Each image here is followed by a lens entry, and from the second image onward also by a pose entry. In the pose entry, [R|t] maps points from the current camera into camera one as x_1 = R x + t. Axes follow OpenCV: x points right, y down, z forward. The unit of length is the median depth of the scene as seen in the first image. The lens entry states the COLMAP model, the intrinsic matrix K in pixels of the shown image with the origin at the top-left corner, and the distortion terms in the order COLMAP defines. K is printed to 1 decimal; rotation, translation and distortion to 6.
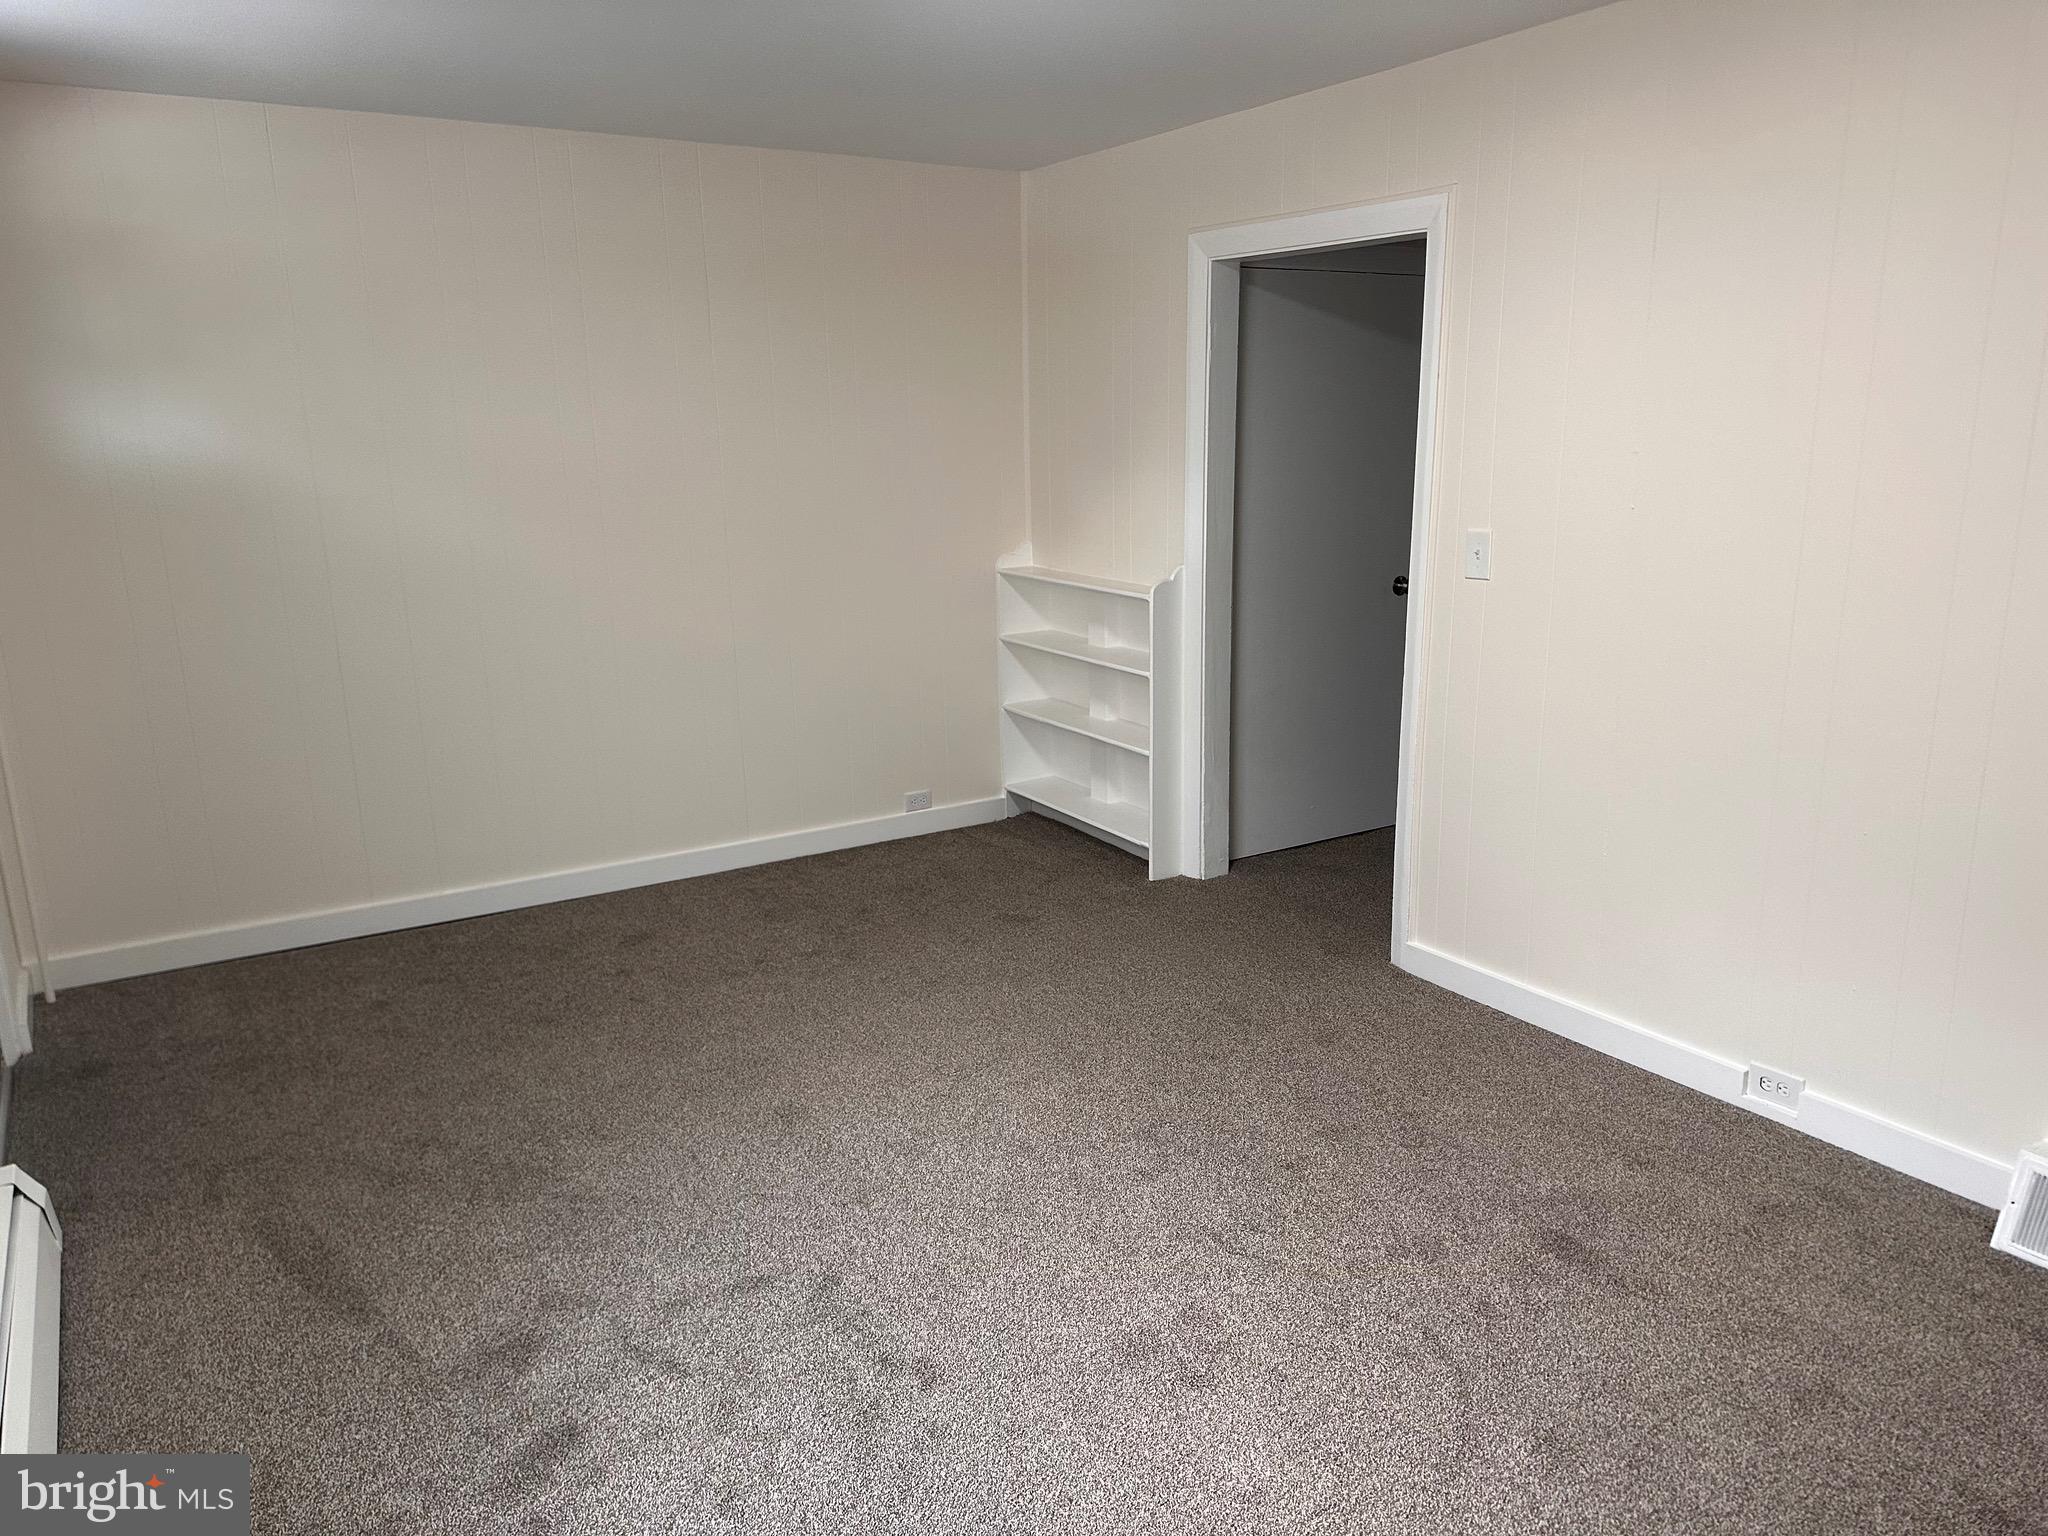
lens RADIAL K [[1450.8, 0, 1021.1], [0, 1450.8, 766.7], [0, 0, 1]] dist [0.066751, -0.079622]
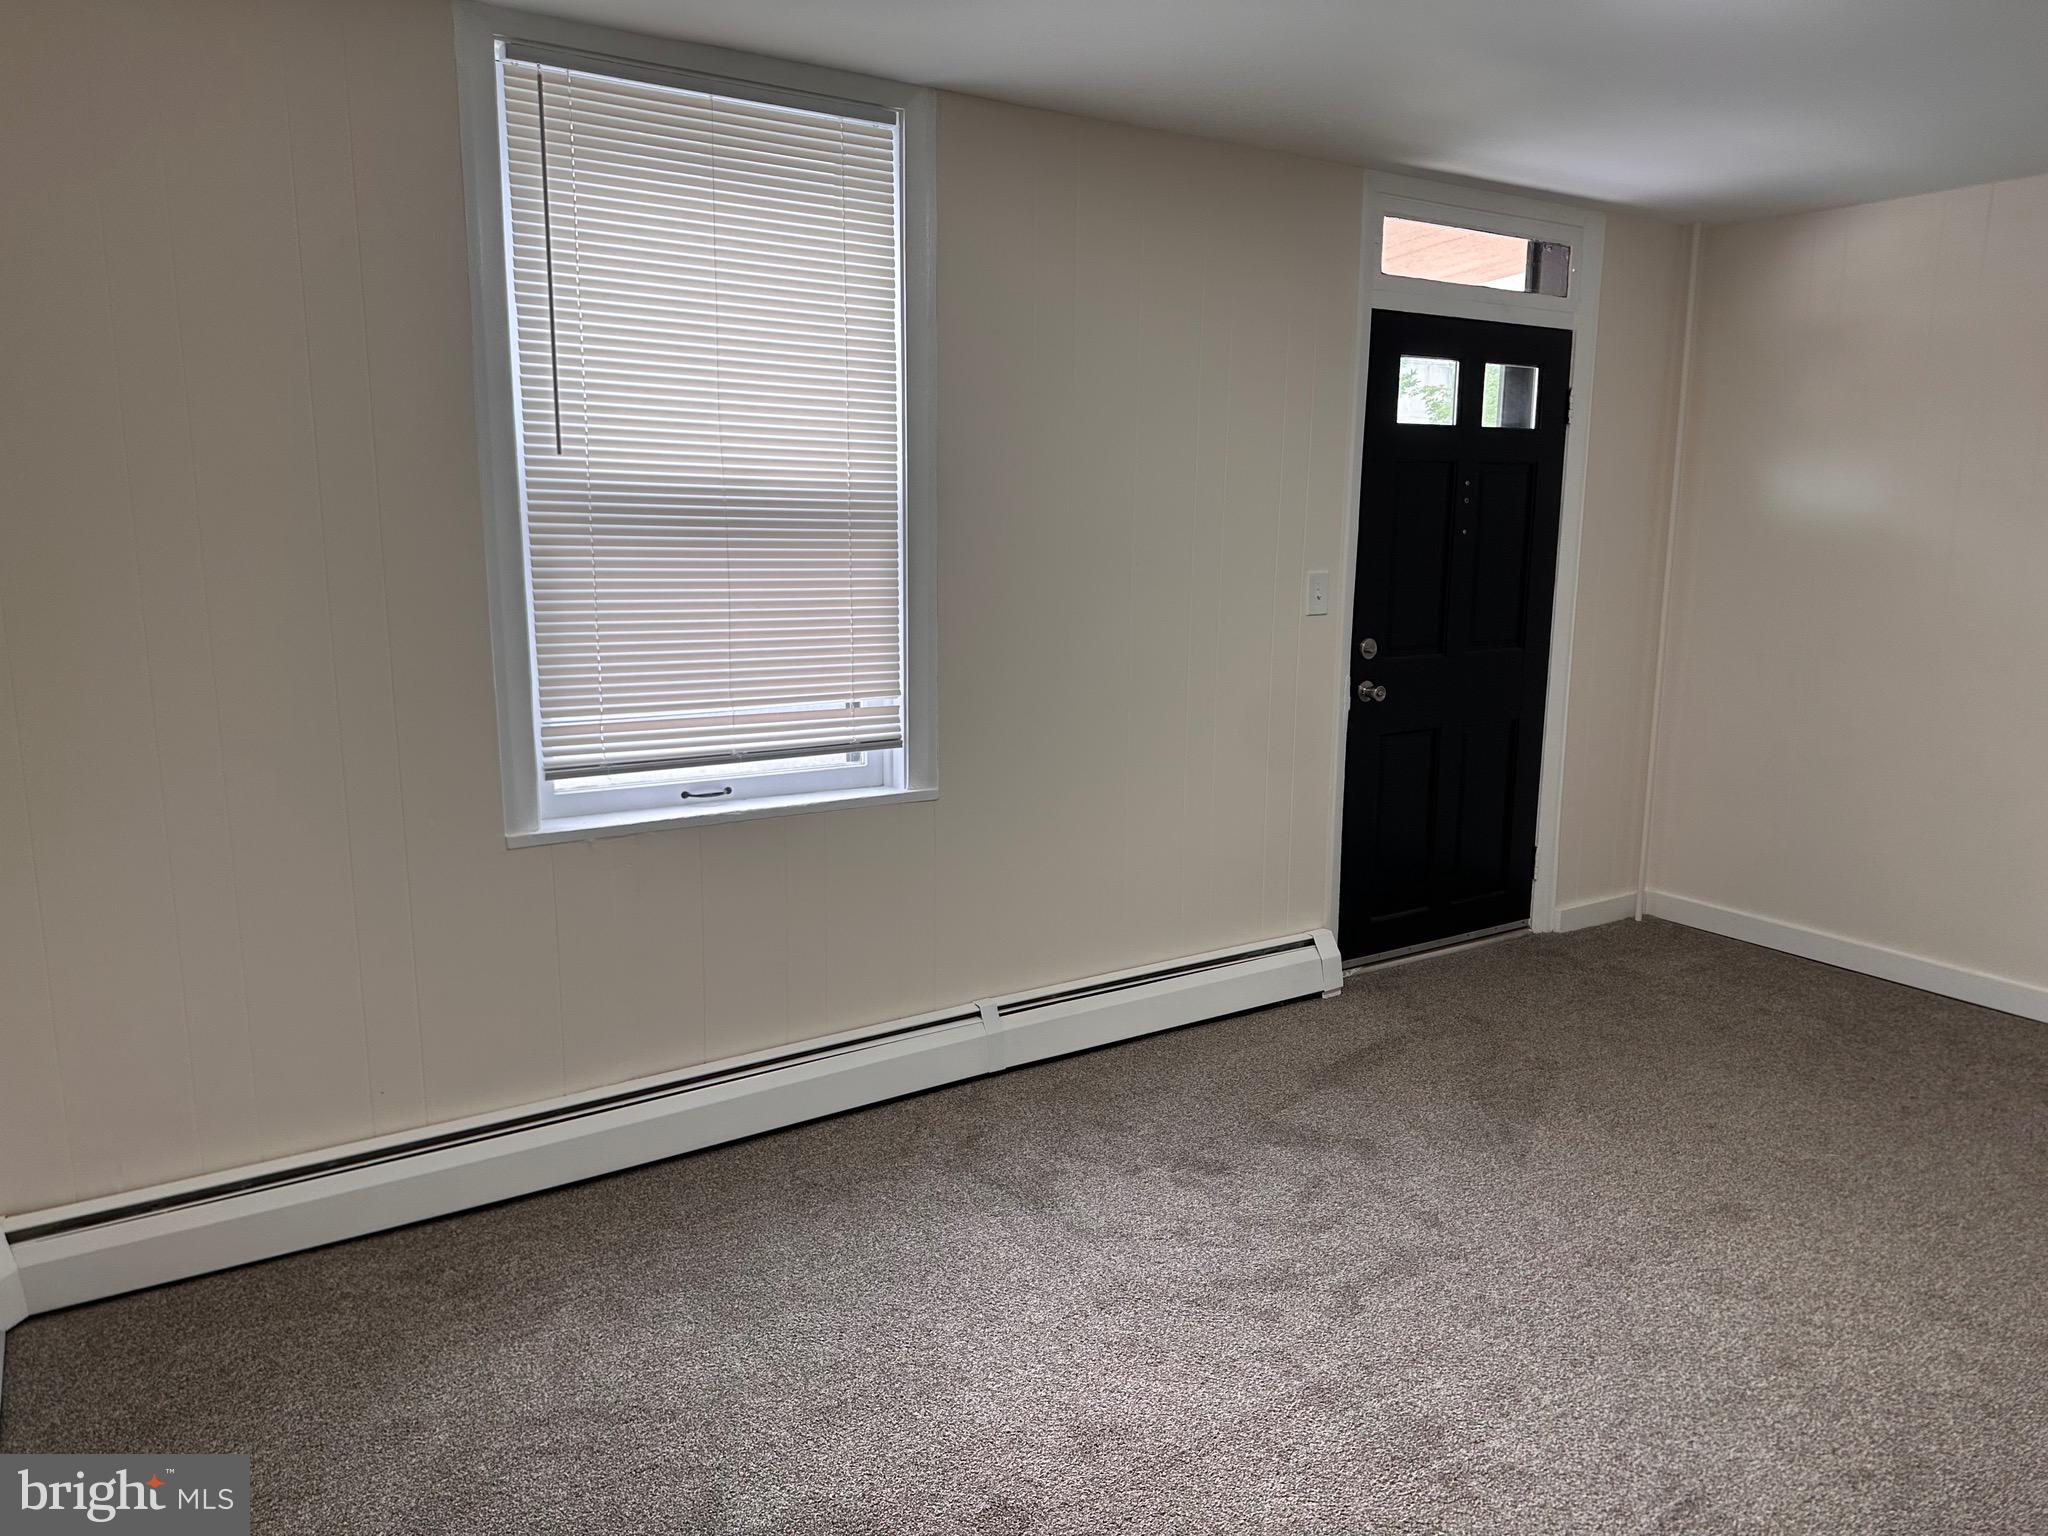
lens RADIAL K [[1450.8, 0, 1020.0], [0, 1450.8, 768.9], [0, 0, 1]] dist [0.066751, -0.079622]
pose [[0.001044, 0.195769, -0.980649, 0.668628], [-0.232541, 0.953815, 0.190165, -0.100553], [0.972586, 0.227842, 0.046520, 0.415434]]
